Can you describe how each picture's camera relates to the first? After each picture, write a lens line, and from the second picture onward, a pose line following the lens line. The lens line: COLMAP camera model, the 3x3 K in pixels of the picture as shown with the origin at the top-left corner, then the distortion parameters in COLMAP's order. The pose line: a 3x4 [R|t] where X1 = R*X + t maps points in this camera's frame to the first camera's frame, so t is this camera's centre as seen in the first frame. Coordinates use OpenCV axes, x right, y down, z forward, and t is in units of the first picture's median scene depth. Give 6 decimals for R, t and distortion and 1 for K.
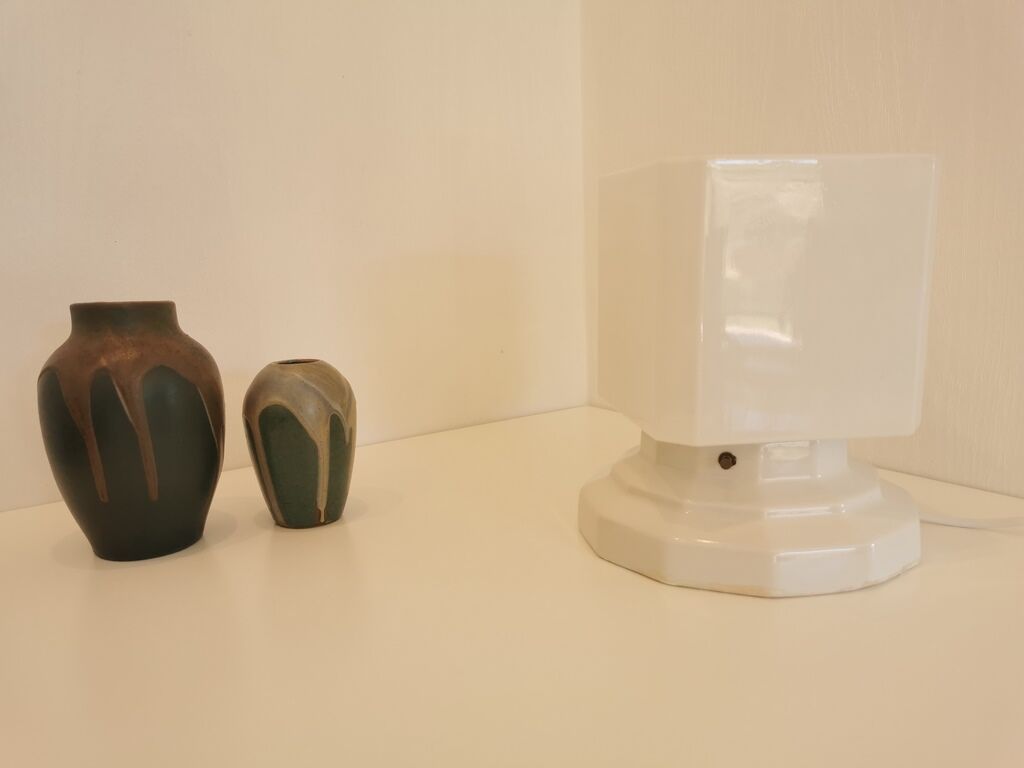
lens RADIAL K [[789.6, 0, 513.9], [0, 789.6, 383.8], [0, 0, 1]] dist [0.031570, -0.016742]
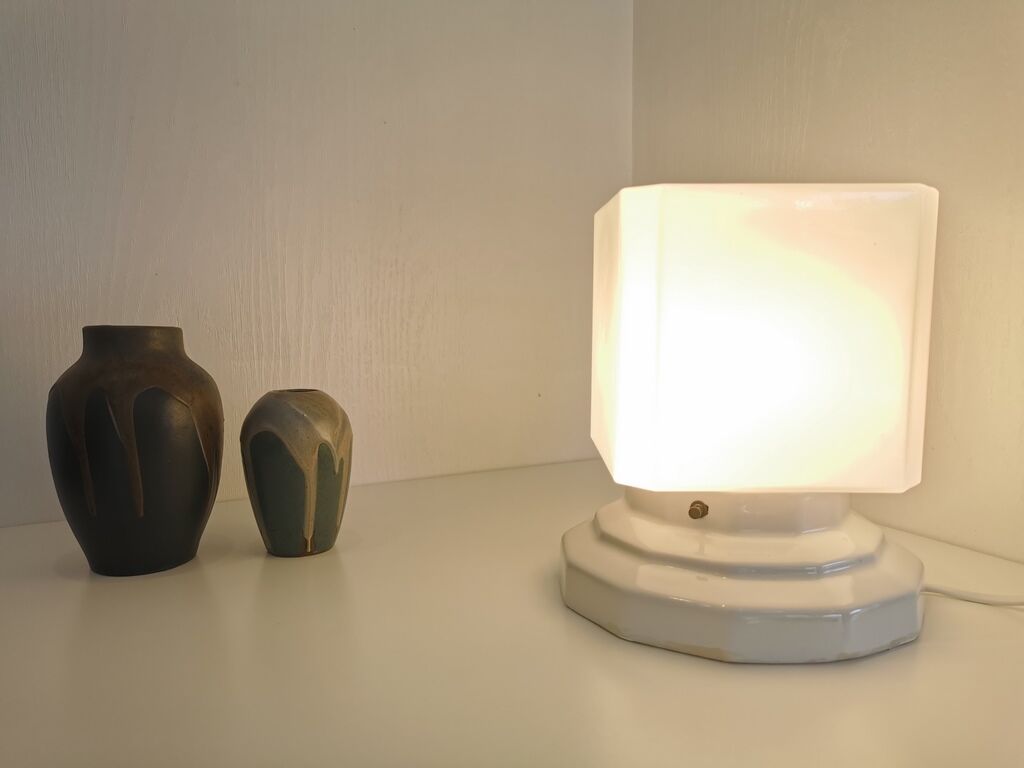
lens RADIAL K [[789.6, 0, 512.0], [0, 789.6, 385.4], [0, 0, 1]] dist [0.031570, -0.016742]
pose [[0.988958, 0.036974, -0.143511, 0.158073], [-0.046464, 0.996909, -0.063348, 0.017626], [0.140725, 0.069317, 0.987619, 0.034164]]
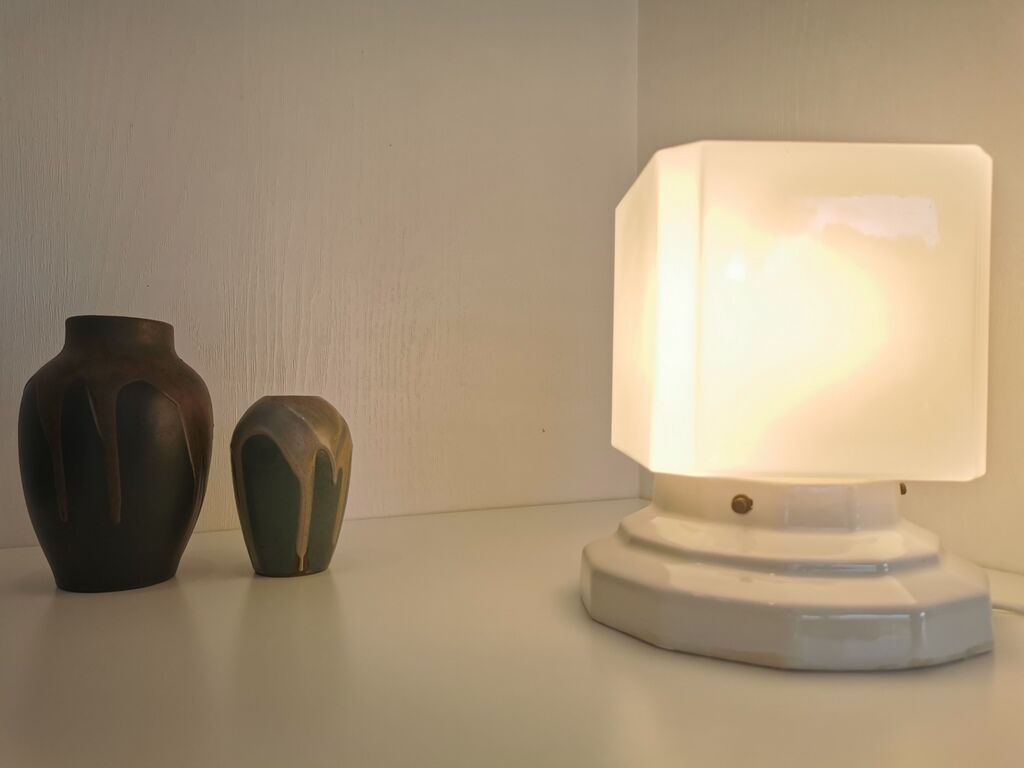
lens RADIAL K [[789.6, 0, 512.5], [0, 789.6, 385.7], [0, 0, 1]] dist [0.031570, -0.016742]
pose [[0.991209, 0.032940, -0.128136, 0.115239], [-0.054139, 0.984695, -0.165664, 0.109817], [0.120718, 0.171145, 0.977822, 0.110453]]
